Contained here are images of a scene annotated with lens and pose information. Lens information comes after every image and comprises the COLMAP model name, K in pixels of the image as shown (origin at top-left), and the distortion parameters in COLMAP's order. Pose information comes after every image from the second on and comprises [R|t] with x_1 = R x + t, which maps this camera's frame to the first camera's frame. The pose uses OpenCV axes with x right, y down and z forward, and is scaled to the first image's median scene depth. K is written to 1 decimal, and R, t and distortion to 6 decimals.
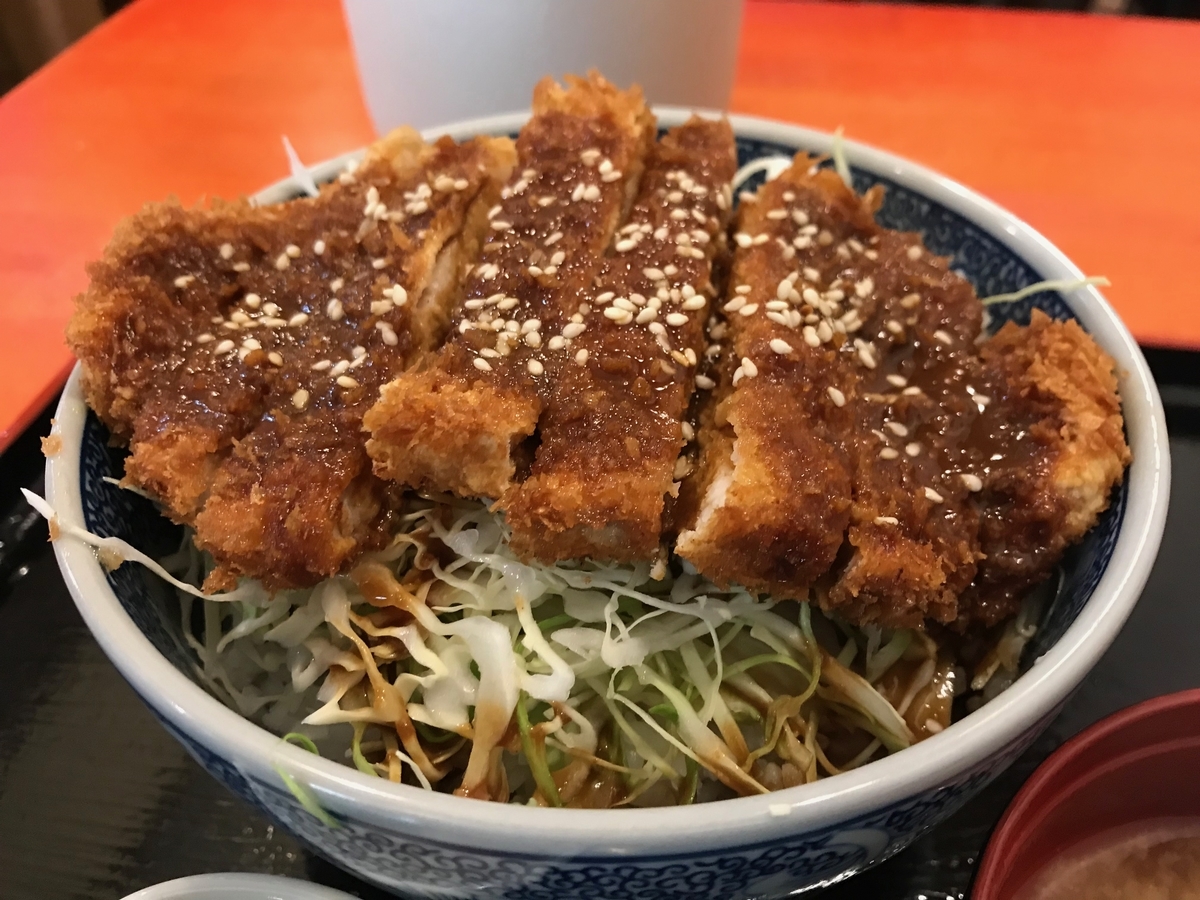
lens RADIAL K [[989.1, 0, 614.6], [0, 989.1, 449.8], [0, 0, 1]] dist [0.004782, -0.011297]
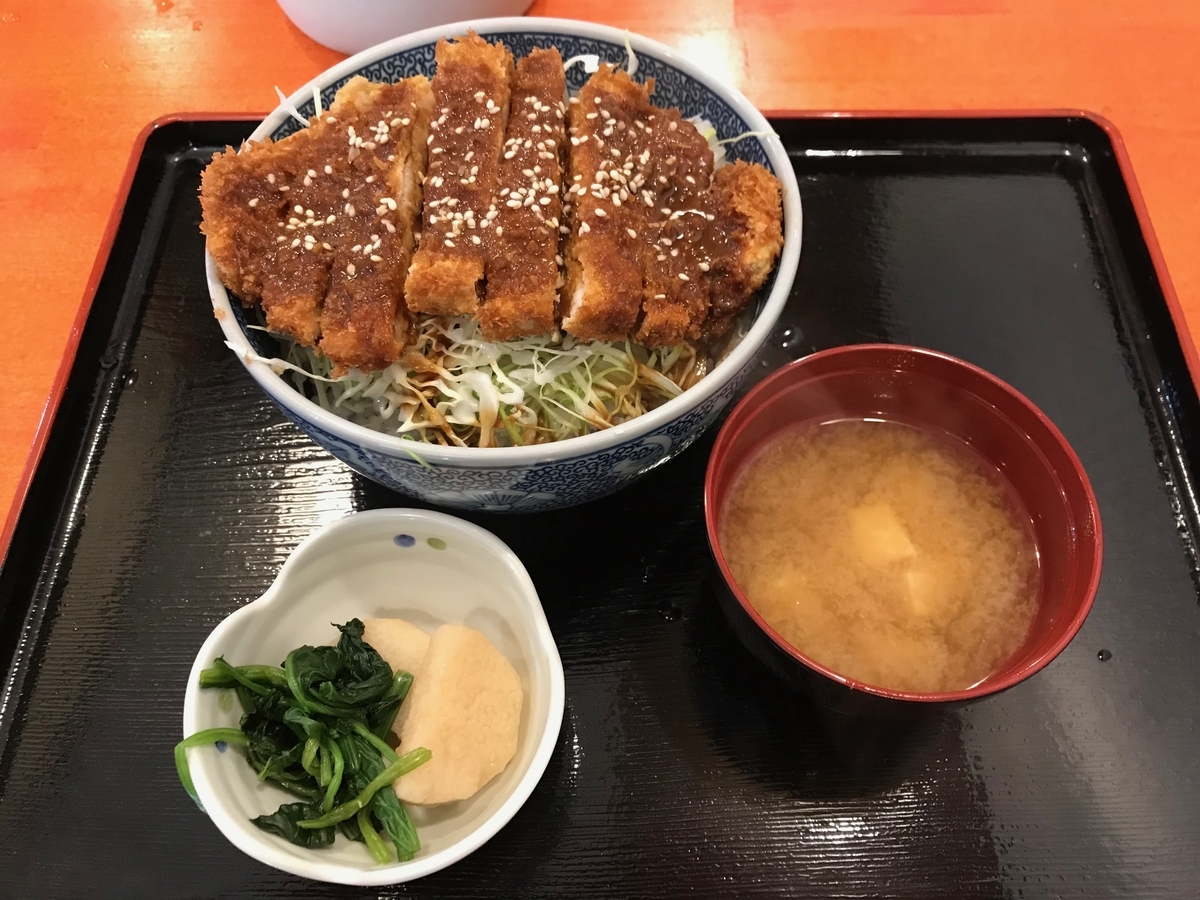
lens RADIAL K [[989.1, 0, 614.6], [0, 989.1, 449.8], [0, 0, 1]] dist [0.004782, -0.011297]
pose [[0.983450, -0.155501, 0.092985, -0.057602], [0.121349, 0.946419, 0.299275, -0.237862], [-0.134540, -0.283038, 0.949625, -0.971533]]
